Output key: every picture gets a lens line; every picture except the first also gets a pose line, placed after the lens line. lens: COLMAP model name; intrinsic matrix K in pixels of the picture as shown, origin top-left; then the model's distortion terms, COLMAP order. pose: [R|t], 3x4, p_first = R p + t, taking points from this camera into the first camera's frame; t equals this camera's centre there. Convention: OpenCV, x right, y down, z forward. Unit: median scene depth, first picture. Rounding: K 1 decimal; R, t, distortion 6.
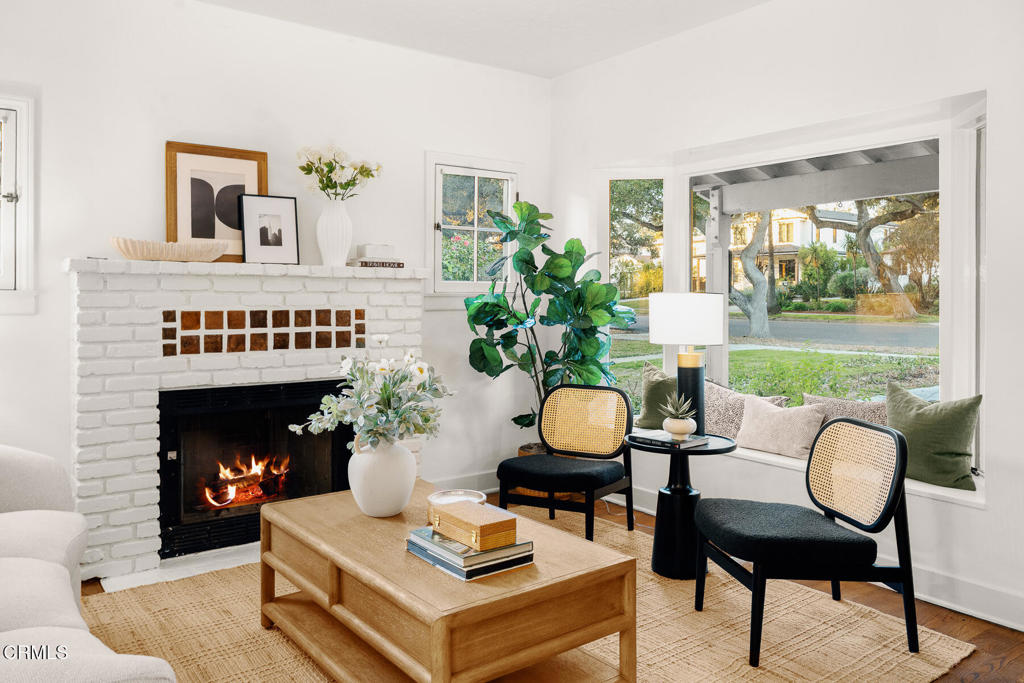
lens RADIAL K [[762.2, 0, 513.1], [0, 762.2, 292.8], [0, 0, 1]] dist [0.010207, 0.005431]
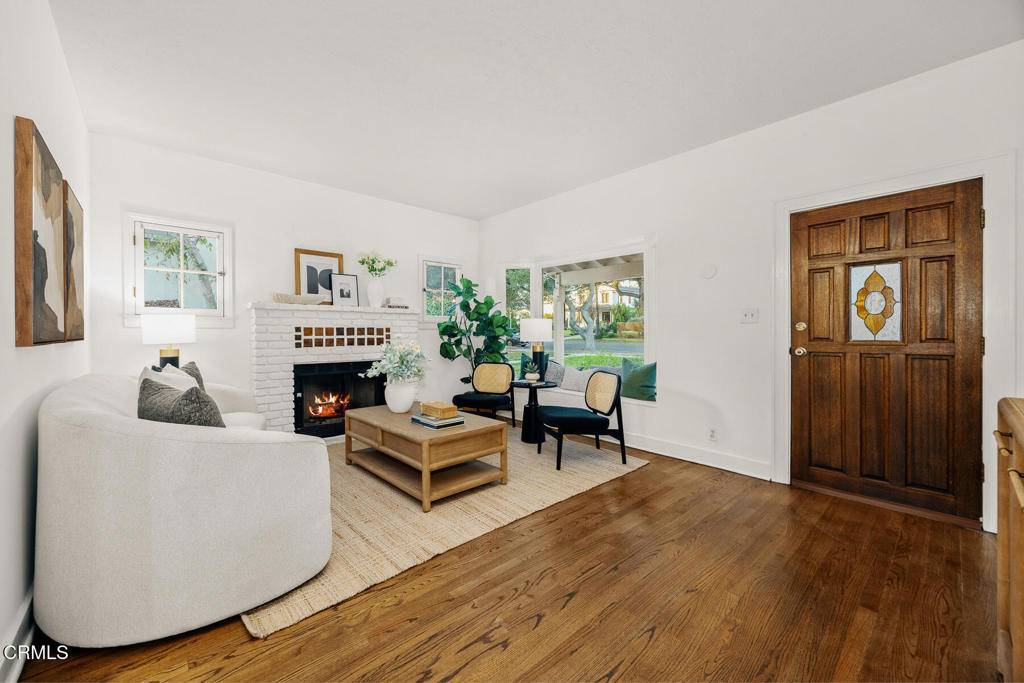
lens RADIAL K [[401.8, 0, 508.1], [0, 401.8, 334.5], [0, 0, 1]] dist [0.003156, 0.000027]
pose [[0.994749, -0.006626, 0.102132, 0.022911], [0.005444, 0.999915, 0.011854, 0.032172], [-0.102202, -0.011236, 0.994700, -0.178846]]
